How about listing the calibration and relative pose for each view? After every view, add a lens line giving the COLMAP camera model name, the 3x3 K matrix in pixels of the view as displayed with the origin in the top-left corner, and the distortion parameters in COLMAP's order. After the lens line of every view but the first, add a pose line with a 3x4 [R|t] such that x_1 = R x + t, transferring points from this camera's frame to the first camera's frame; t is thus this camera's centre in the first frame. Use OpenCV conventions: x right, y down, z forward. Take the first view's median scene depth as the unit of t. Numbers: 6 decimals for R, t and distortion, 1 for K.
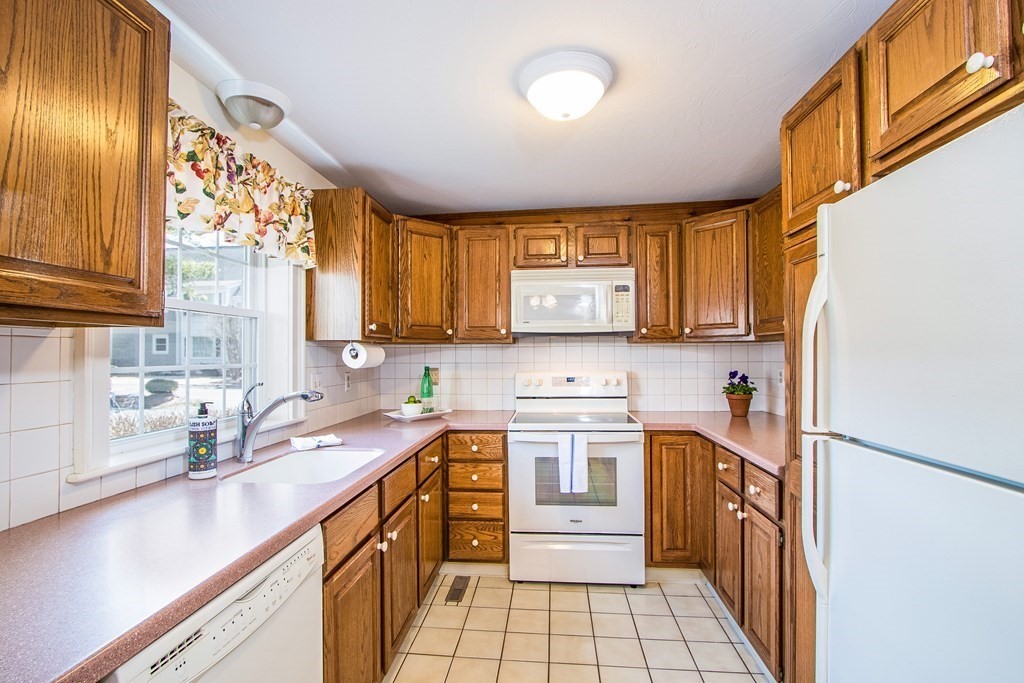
lens RADIAL K [[473.5, 0, 507.7], [0, 473.5, 347.0], [0, 0, 1]] dist [-0.018626, 0.002777]
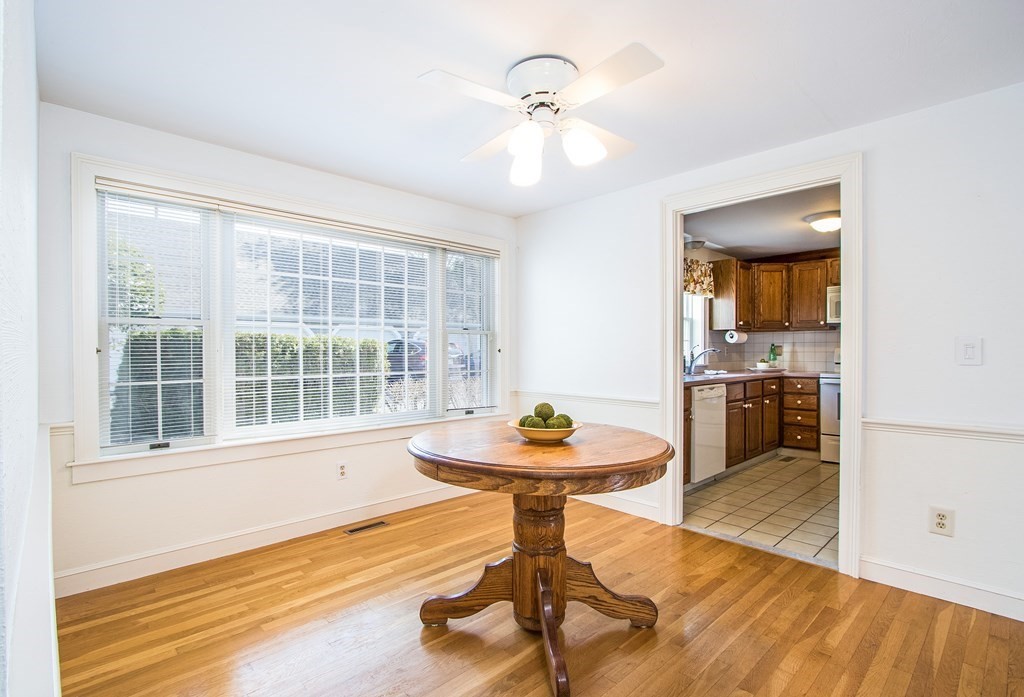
lens RADIAL K [[491.3, 0, 502.1], [0, 491.3, 352.9], [0, 0, 1]] dist [-0.010246, -0.000292]
pose [[0.749456, 0.007439, -0.662013, 0.329572], [0.005796, 0.999825, 0.017797, 0.041749], [0.662029, -0.017175, 0.749281, -1.218106]]
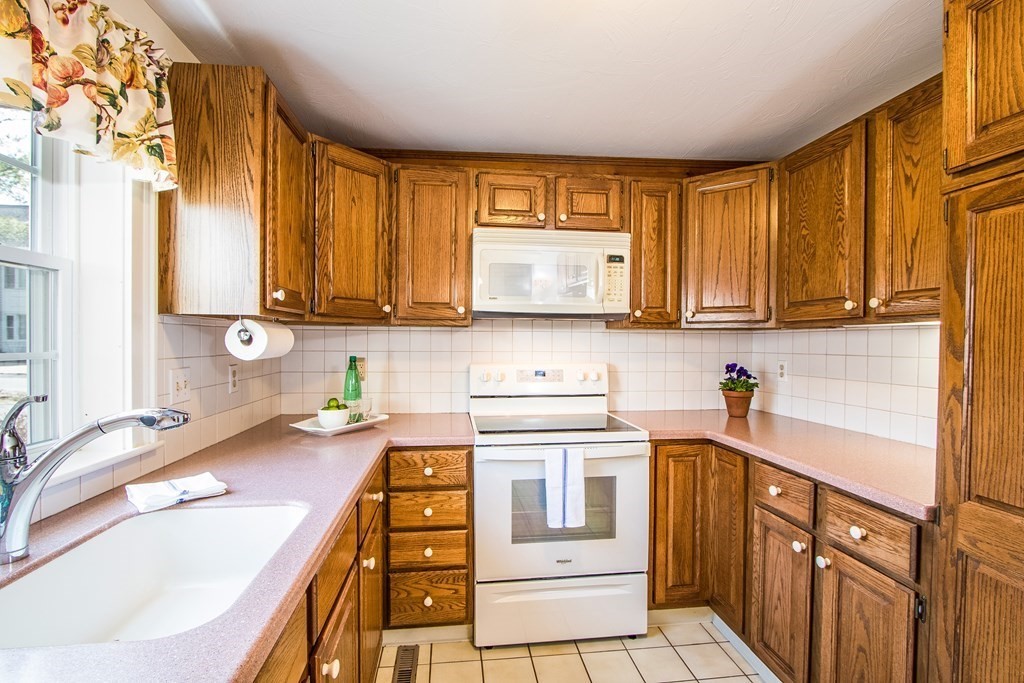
lens RADIAL K [[473.5, 0, 509.1], [0, 473.5, 346.3], [0, 0, 1]] dist [-0.018626, 0.002777]
pose [[0.976764, 0.009180, 0.214120, -0.106403], [-0.014978, 0.999563, 0.025472, 0.004899], [-0.213793, -0.028087, 0.976475, 0.284279]]
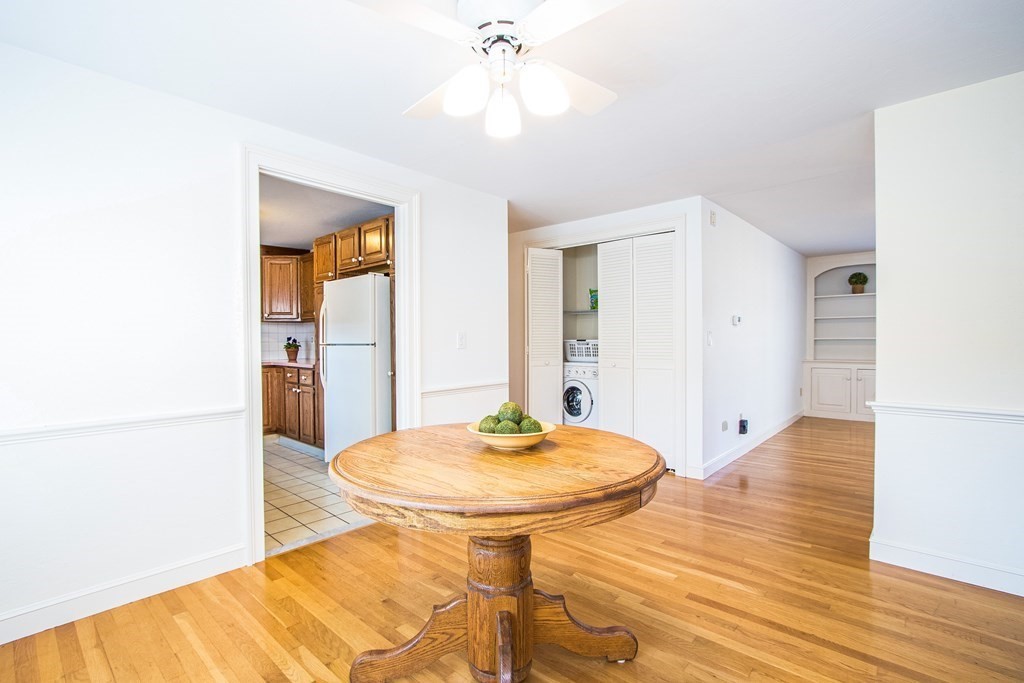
lens RADIAL K [[473.5, 0, 506.7], [0, 473.5, 349.3], [0, 0, 1]] dist [-0.018626, 0.002777]
pose [[0.602841, -0.017909, 0.797661, -0.589715], [-0.007806, 0.999568, 0.028342, 0.043968], [-0.797823, -0.023312, 0.602440, -0.981808]]
